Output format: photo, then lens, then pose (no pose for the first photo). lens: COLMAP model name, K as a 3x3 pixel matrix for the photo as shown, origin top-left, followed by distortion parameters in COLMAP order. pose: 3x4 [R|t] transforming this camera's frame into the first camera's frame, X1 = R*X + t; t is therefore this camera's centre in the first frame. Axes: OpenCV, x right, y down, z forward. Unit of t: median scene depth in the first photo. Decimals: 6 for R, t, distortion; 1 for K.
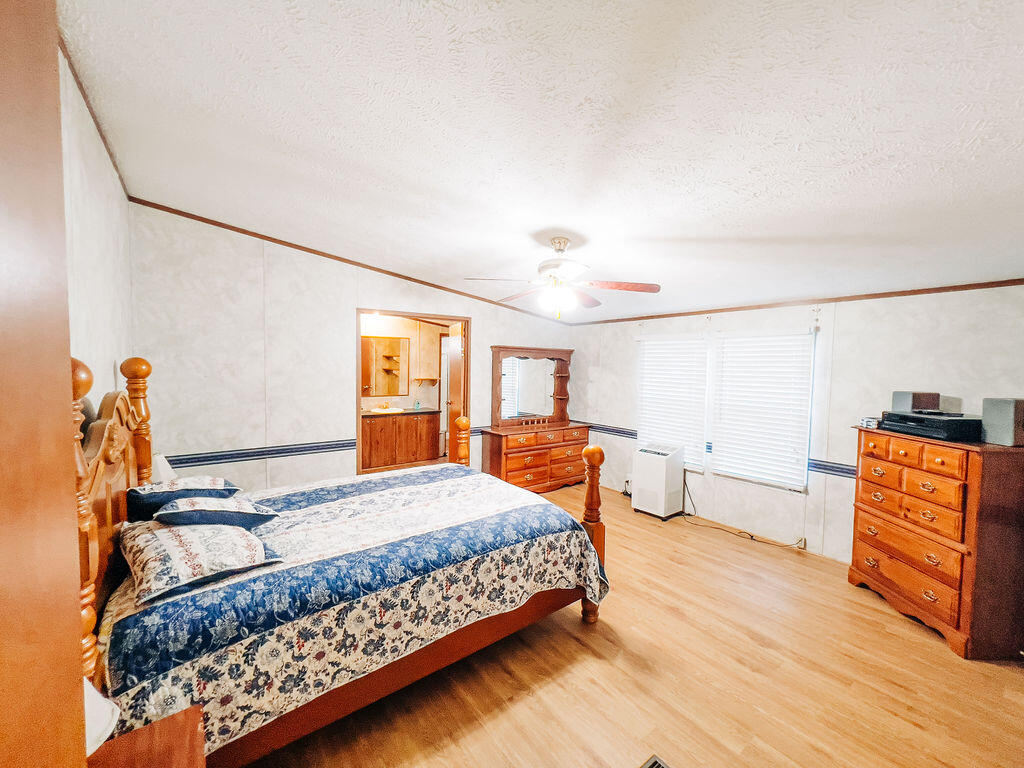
lens RADIAL K [[410.8, 0, 512.0], [0, 410.8, 384.0], [0, 0, 1]] dist [-0.001424, -0.000137]
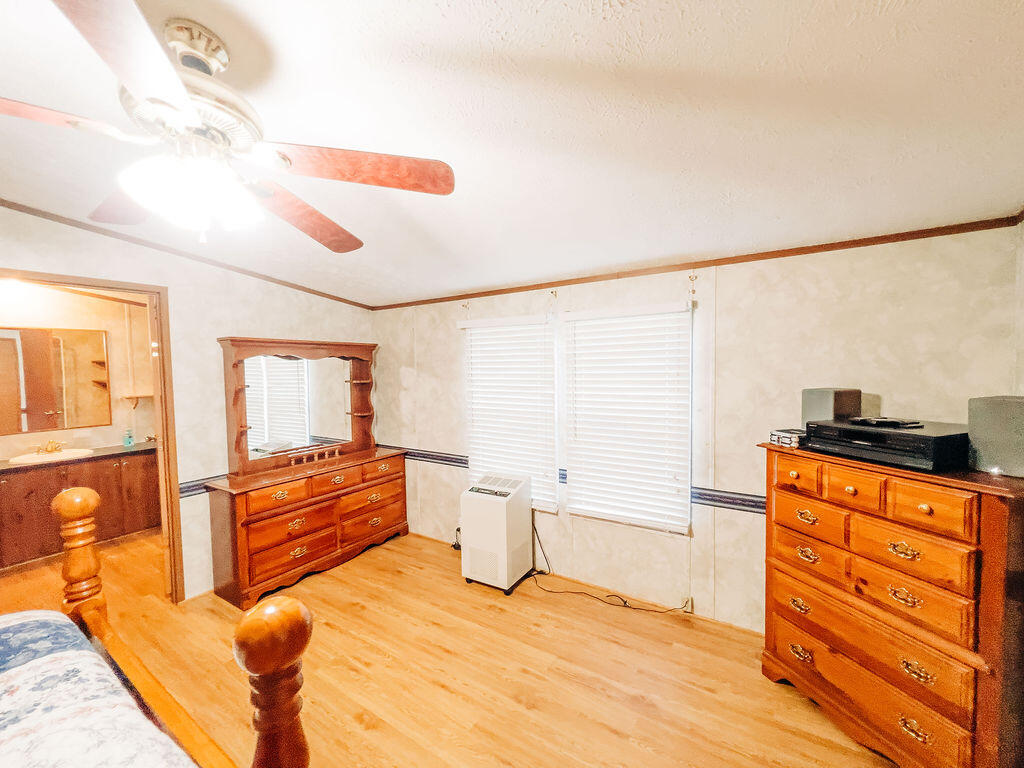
lens RADIAL K [[410.8, 0, 512.0], [0, 410.8, 384.0], [0, 0, 1]] dist [-0.001424, -0.000137]
pose [[0.938219, -0.048337, 0.342649, 0.192523], [0.048591, 0.998788, 0.007849, -0.016878], [-0.342613, 0.009286, 0.939431, 0.429920]]
